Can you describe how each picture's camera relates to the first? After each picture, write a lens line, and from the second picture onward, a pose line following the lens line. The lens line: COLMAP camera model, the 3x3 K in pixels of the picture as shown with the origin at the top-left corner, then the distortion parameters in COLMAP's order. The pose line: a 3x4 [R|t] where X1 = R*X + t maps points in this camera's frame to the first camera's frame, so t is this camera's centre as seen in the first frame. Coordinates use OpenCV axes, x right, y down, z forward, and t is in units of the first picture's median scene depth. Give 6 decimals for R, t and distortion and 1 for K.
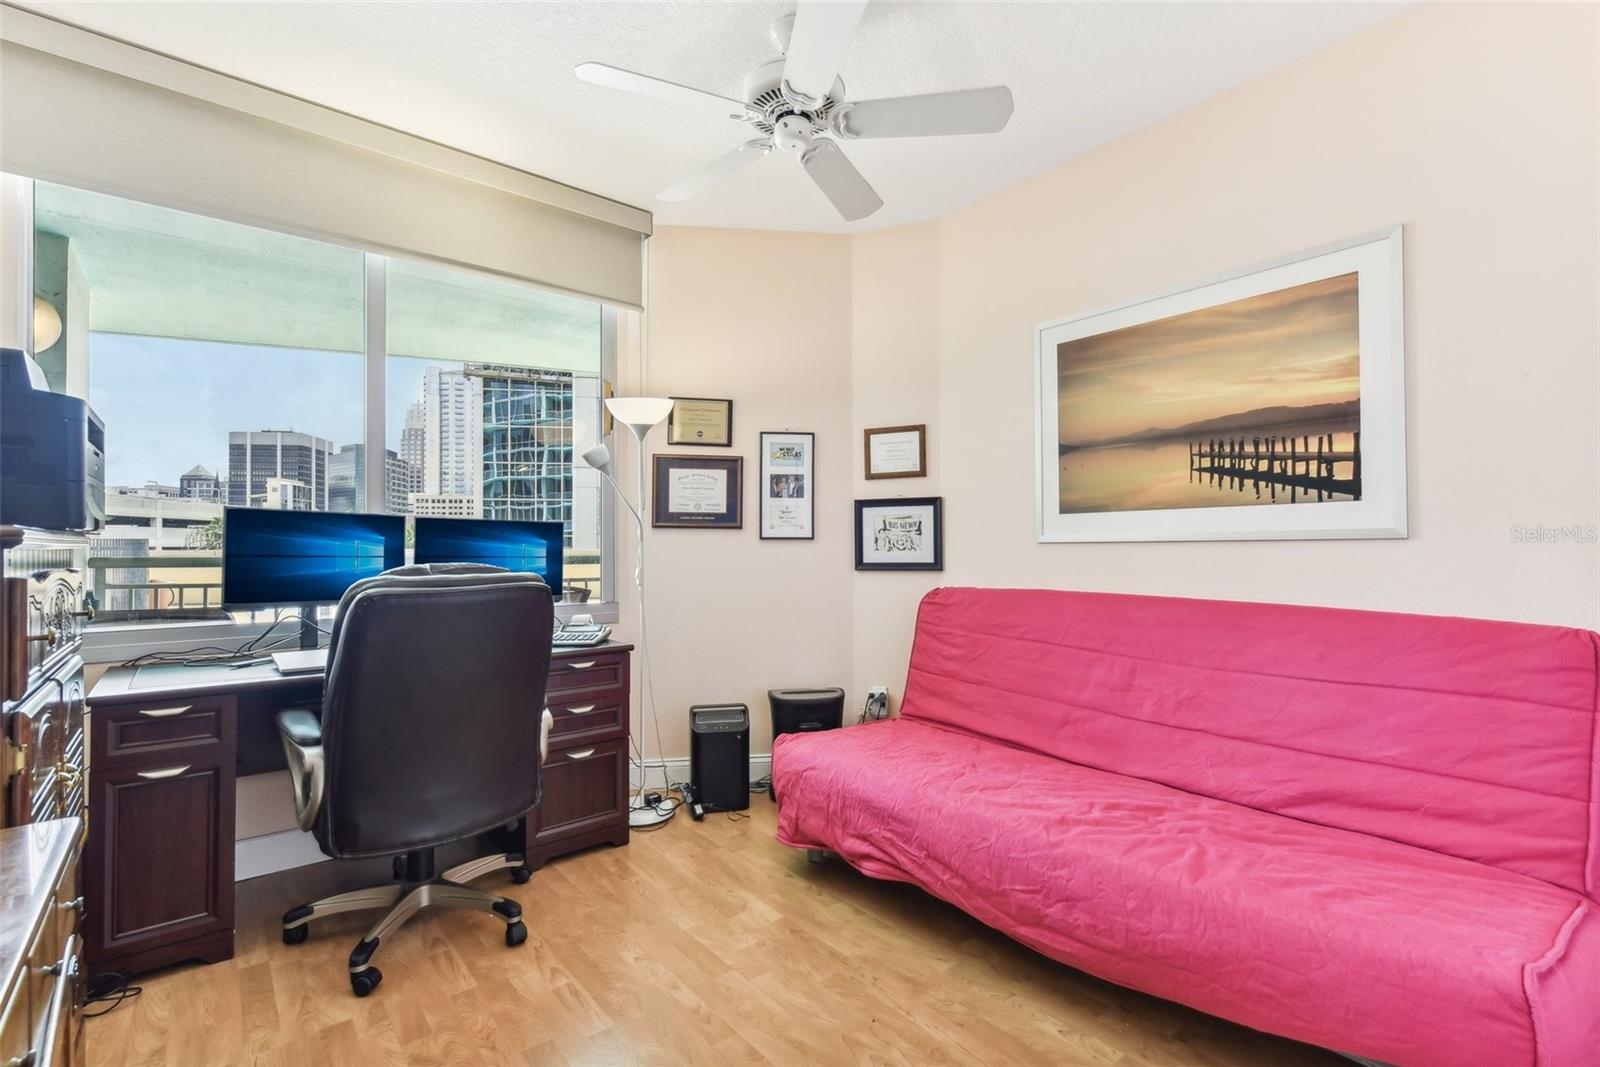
lens RADIAL K [[719.0, 0, 801.4], [0, 719.0, 533.6], [0, 0, 1]] dist [-0.001071, -0.001364]
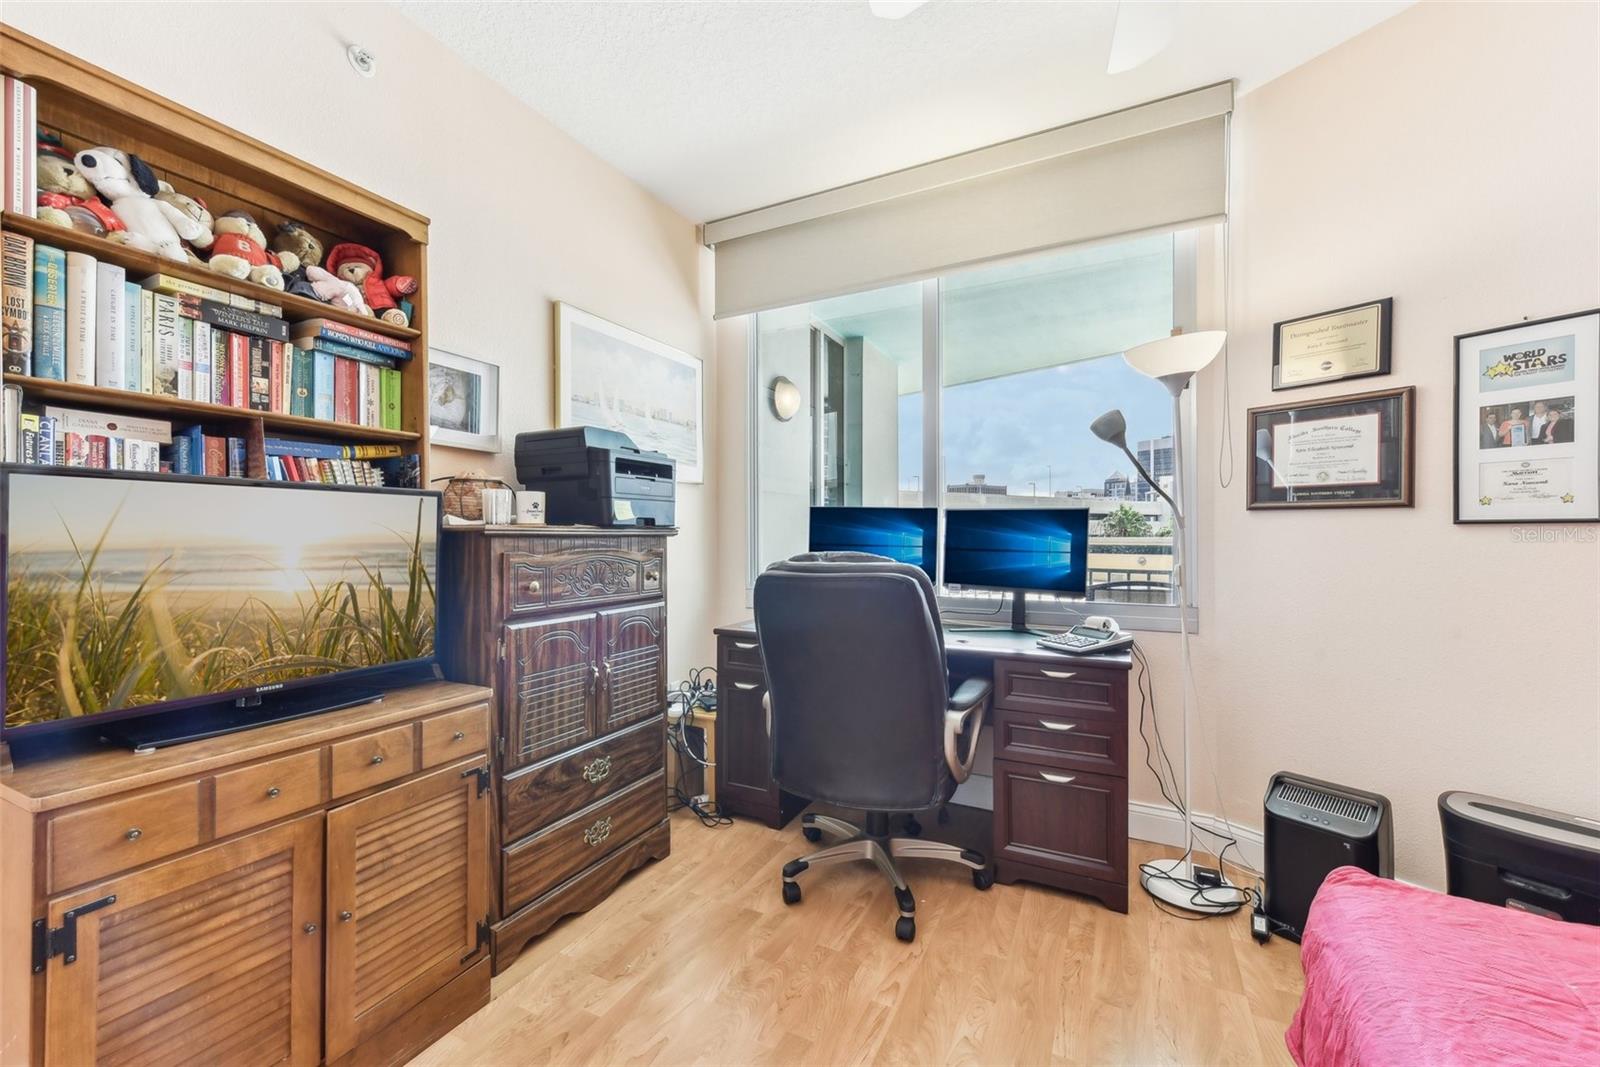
lens RADIAL K [[653.3, 0, 792.5], [0, 653.3, 529.2], [0, 0, 1]] dist [0.006663, -0.000853]
pose [[0.382684, -0.007530, -0.923849, 0.231106], [0.016056, 0.999870, -0.001499, 0.004669], [0.923740, -0.014260, 0.382755, 0.317860]]
